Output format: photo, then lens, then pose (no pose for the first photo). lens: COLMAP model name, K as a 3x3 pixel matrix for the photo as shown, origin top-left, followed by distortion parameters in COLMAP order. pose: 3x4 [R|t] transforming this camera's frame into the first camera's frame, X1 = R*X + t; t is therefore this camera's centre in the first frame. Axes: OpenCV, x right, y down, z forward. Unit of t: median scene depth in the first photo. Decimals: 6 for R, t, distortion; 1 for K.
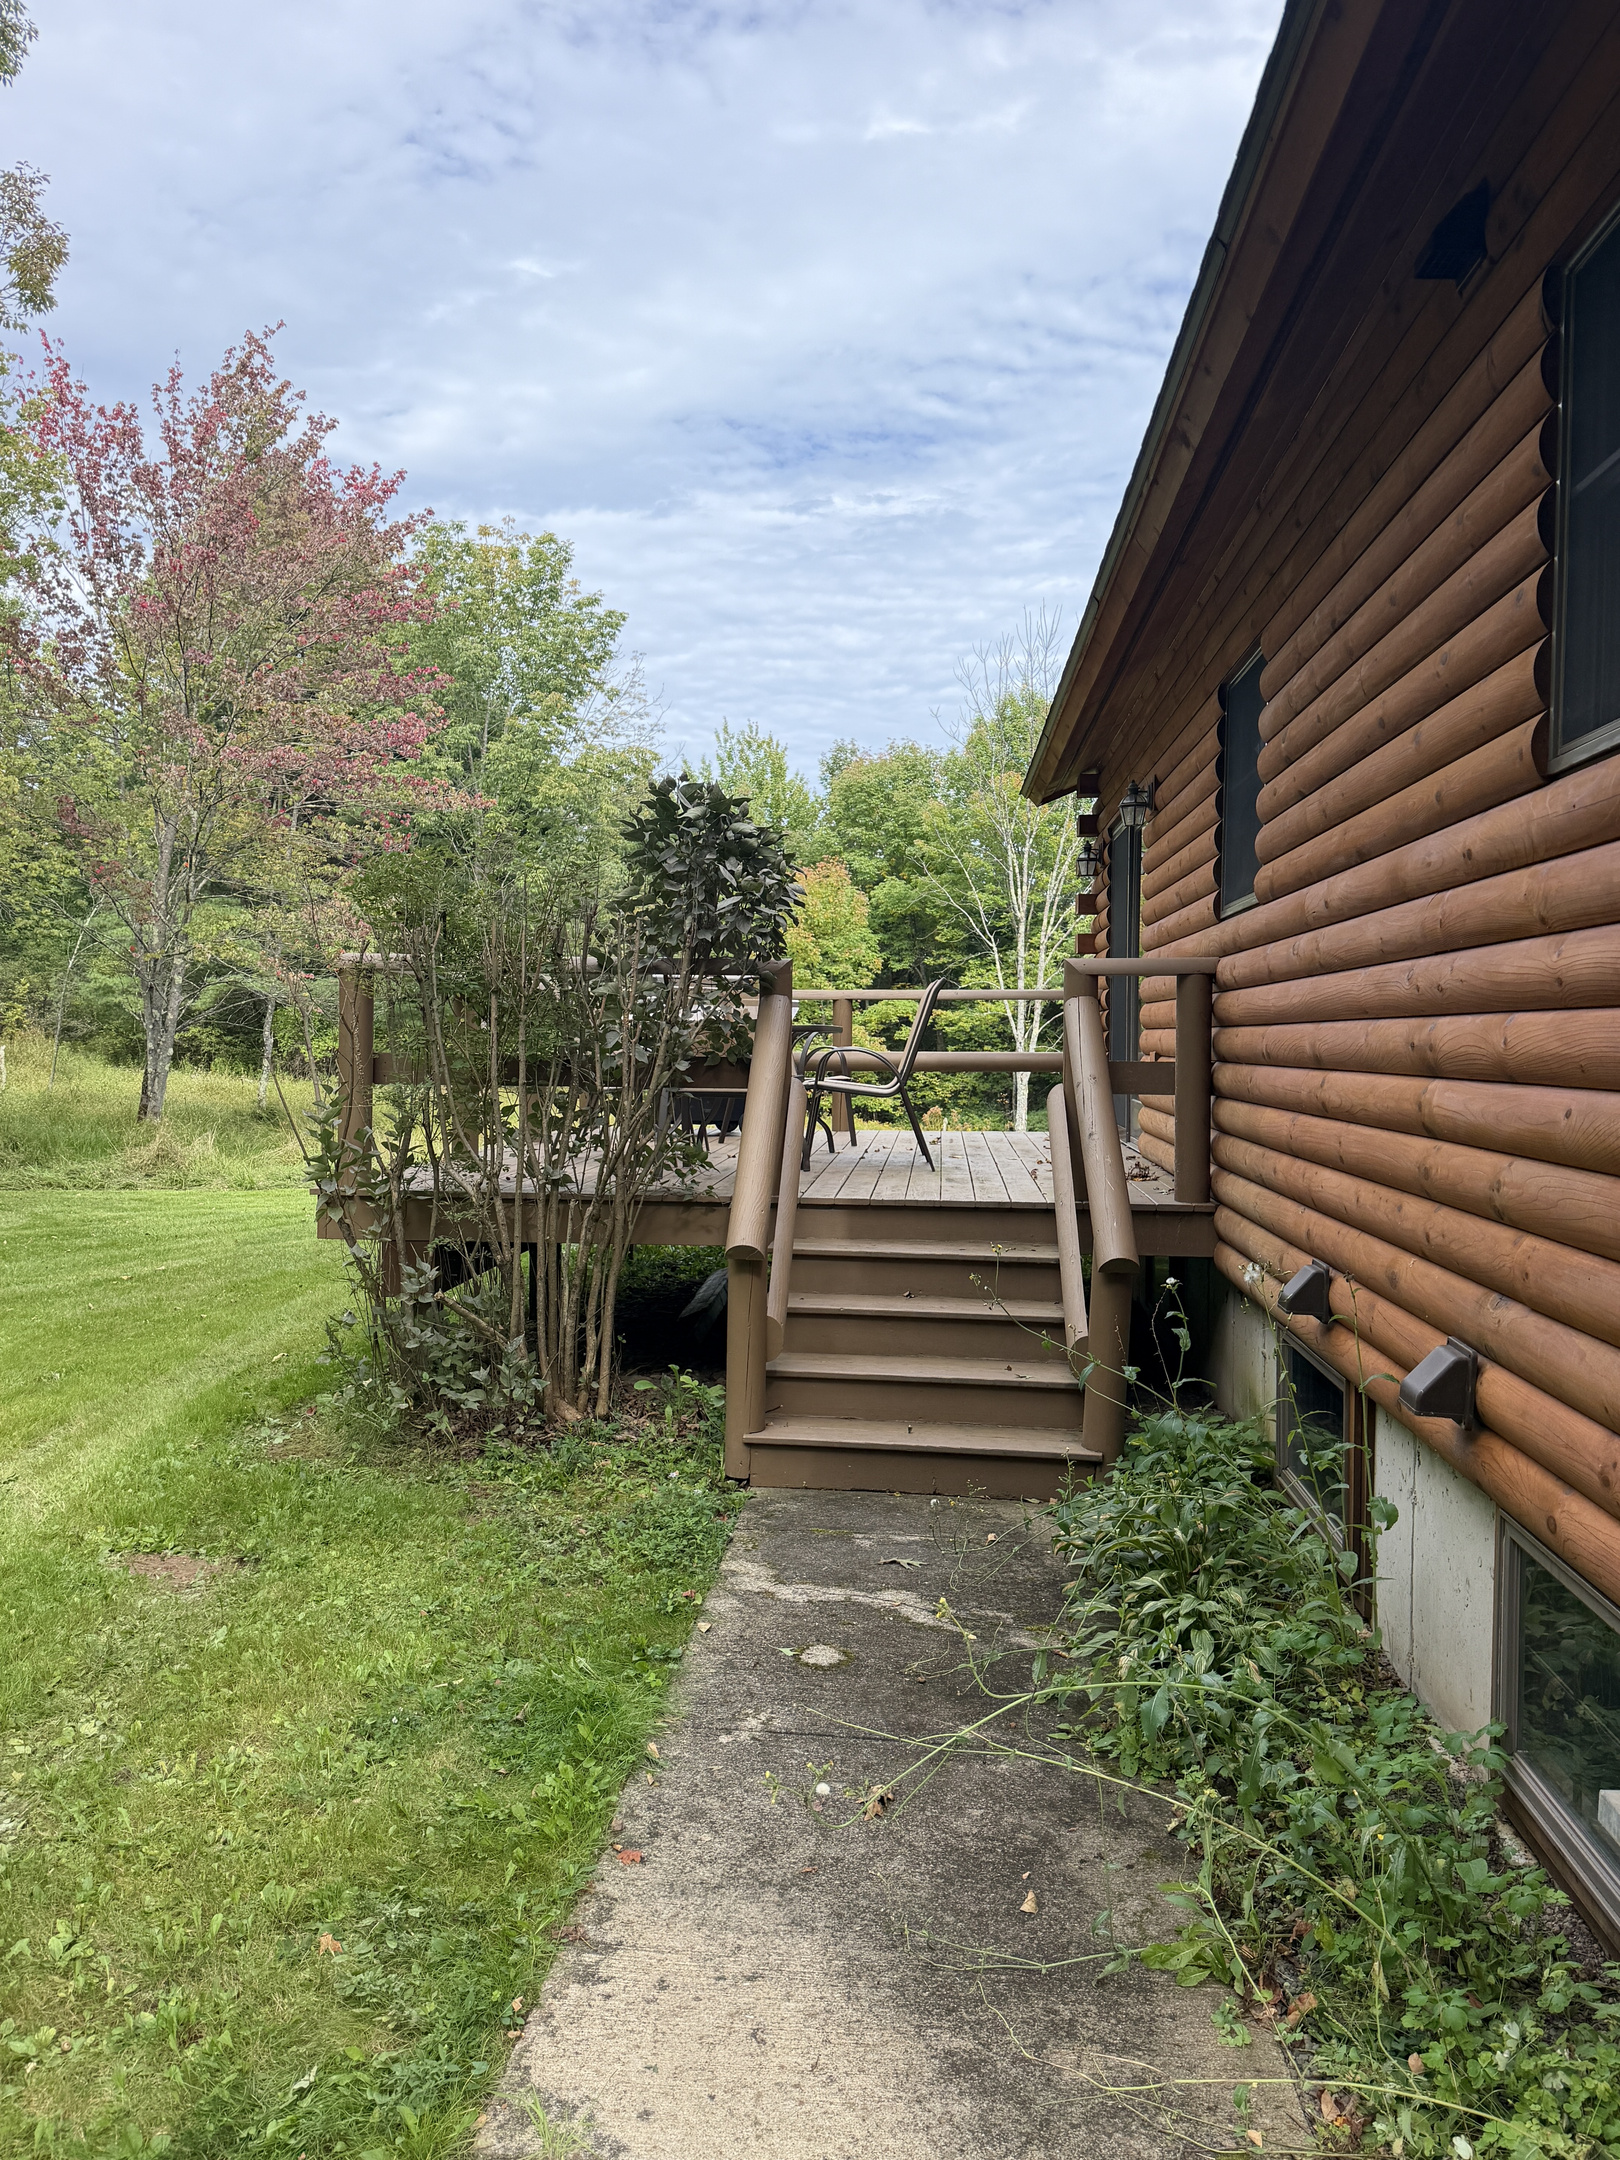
lens RADIAL K [[1601.5, 0, 805.1], [0, 1601.5, 1090.0], [0, 0, 1]] dist [0.113060, -0.116975]
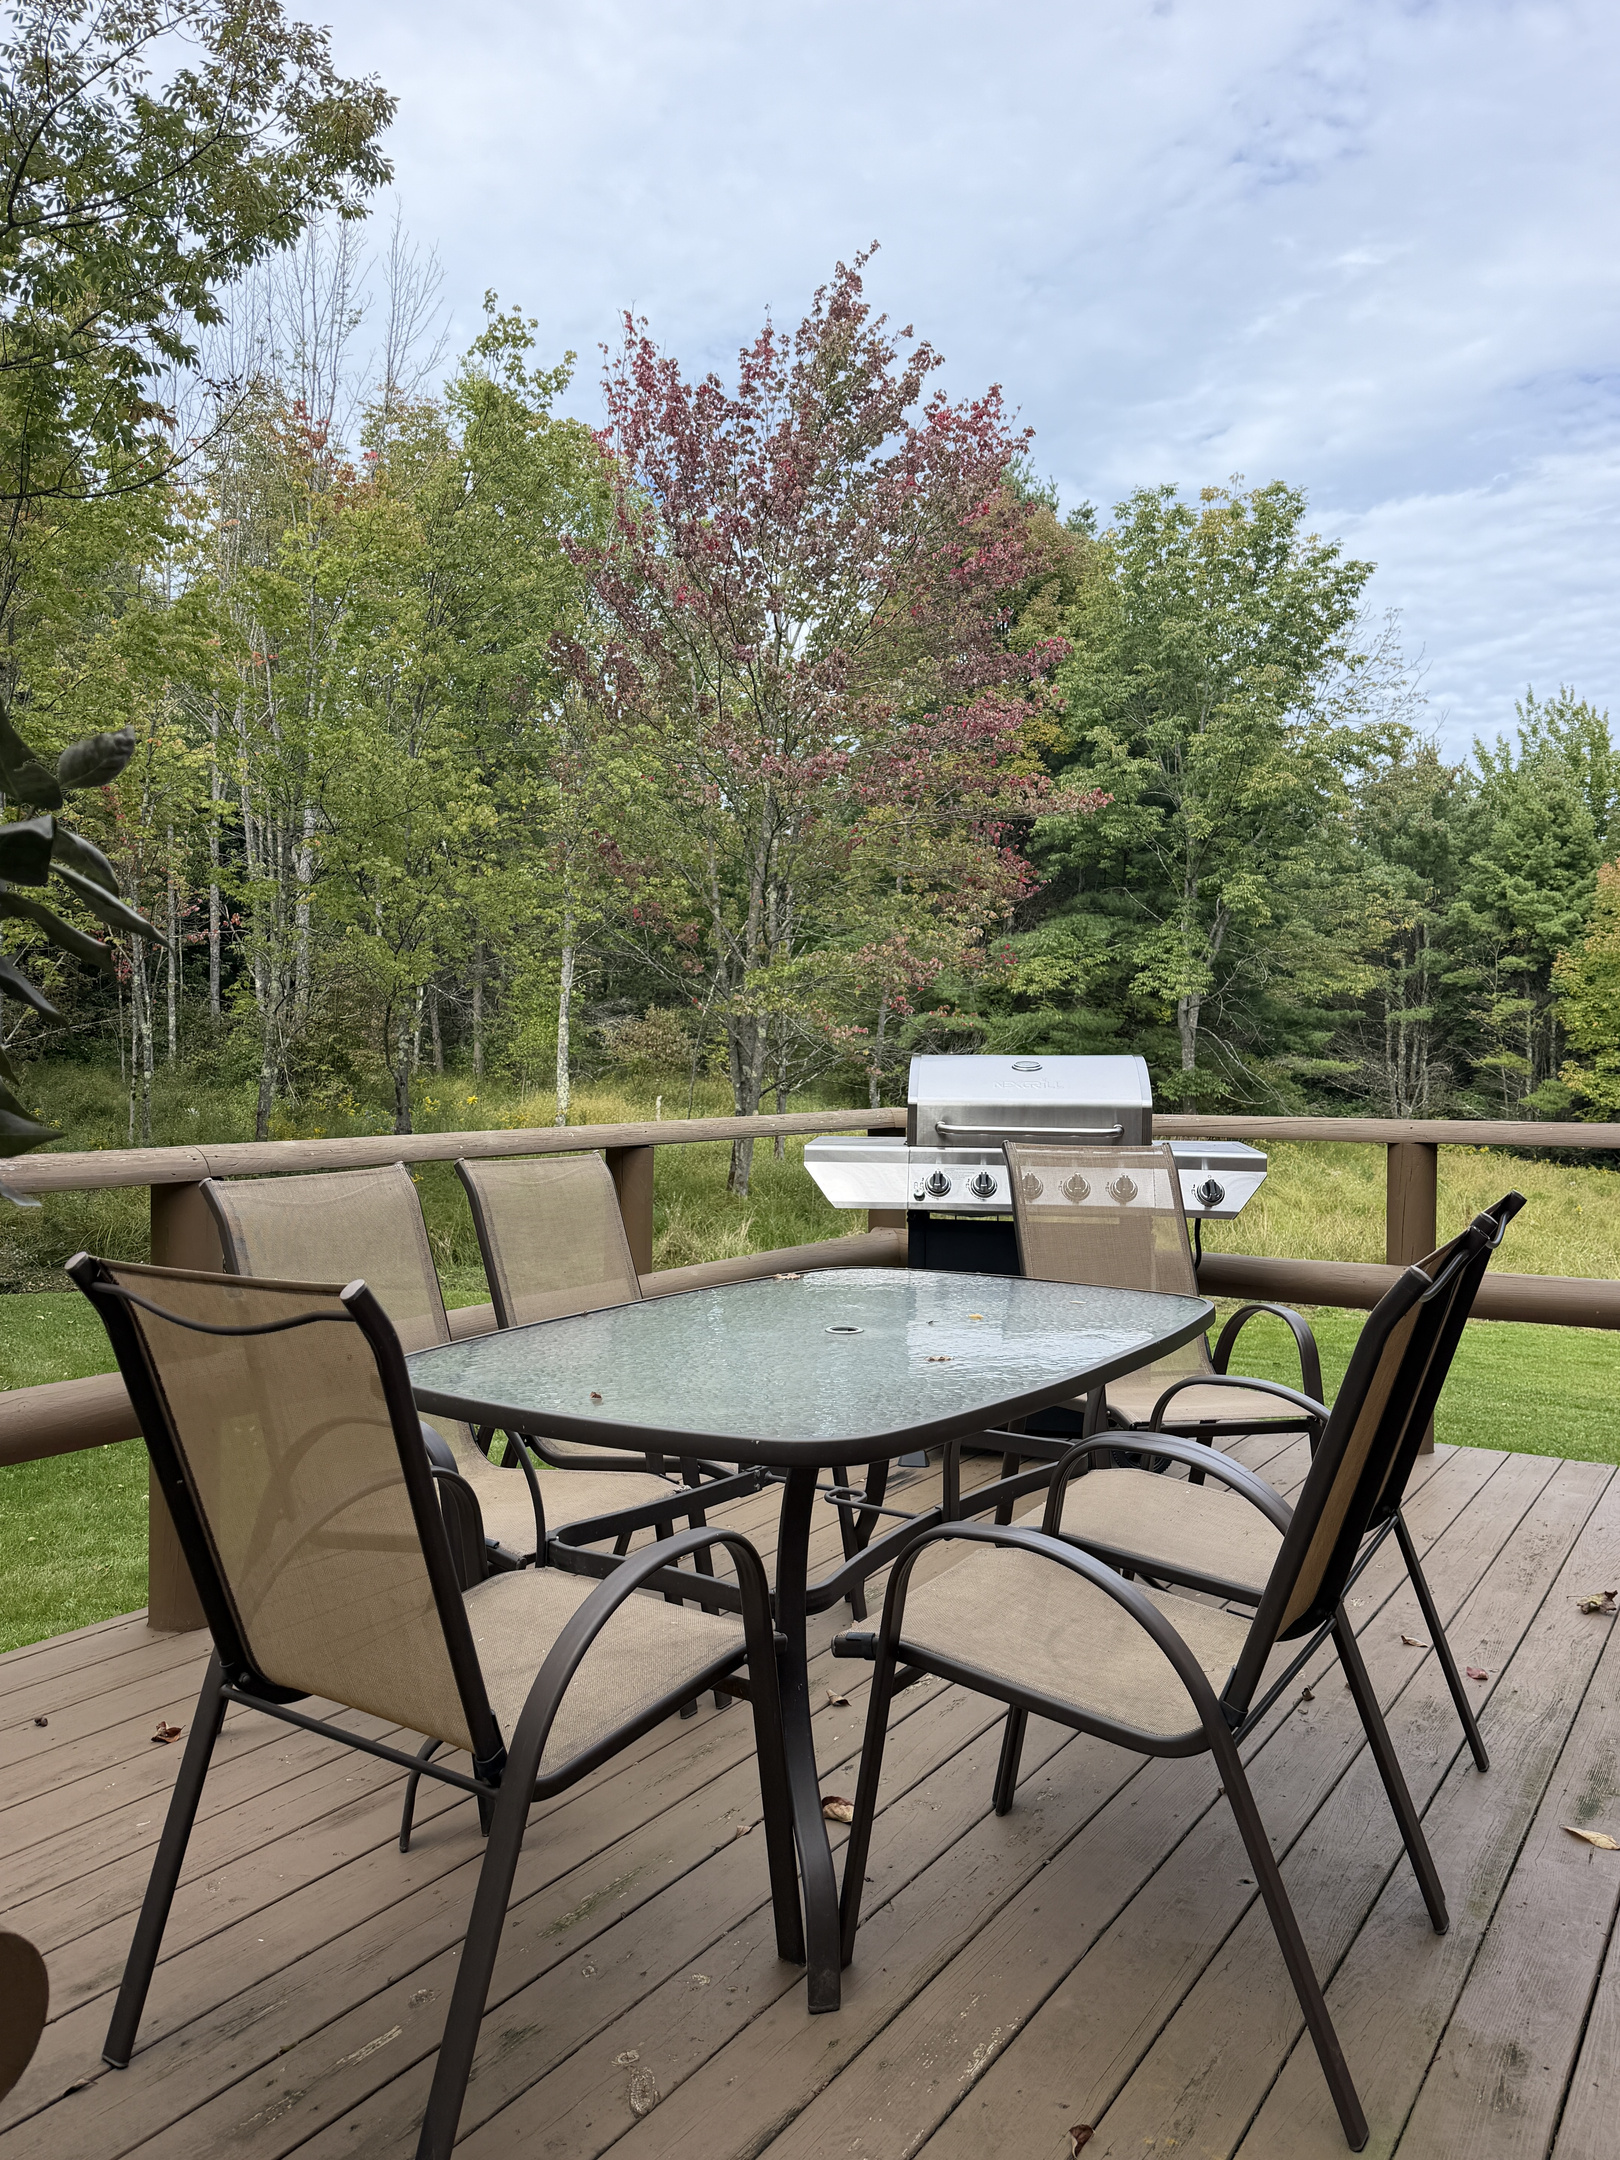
lens RADIAL K [[1585.2, 0, 851.9], [0, 1585.2, 1116.2], [0, 0, 1]] dist [0.054928, -0.035424]
pose [[0.892366, 0.013103, -0.451122, 0.023480], [-0.008979, 0.999896, 0.011279, -0.017303], [0.451223, -0.006014, 0.892391, 0.138927]]
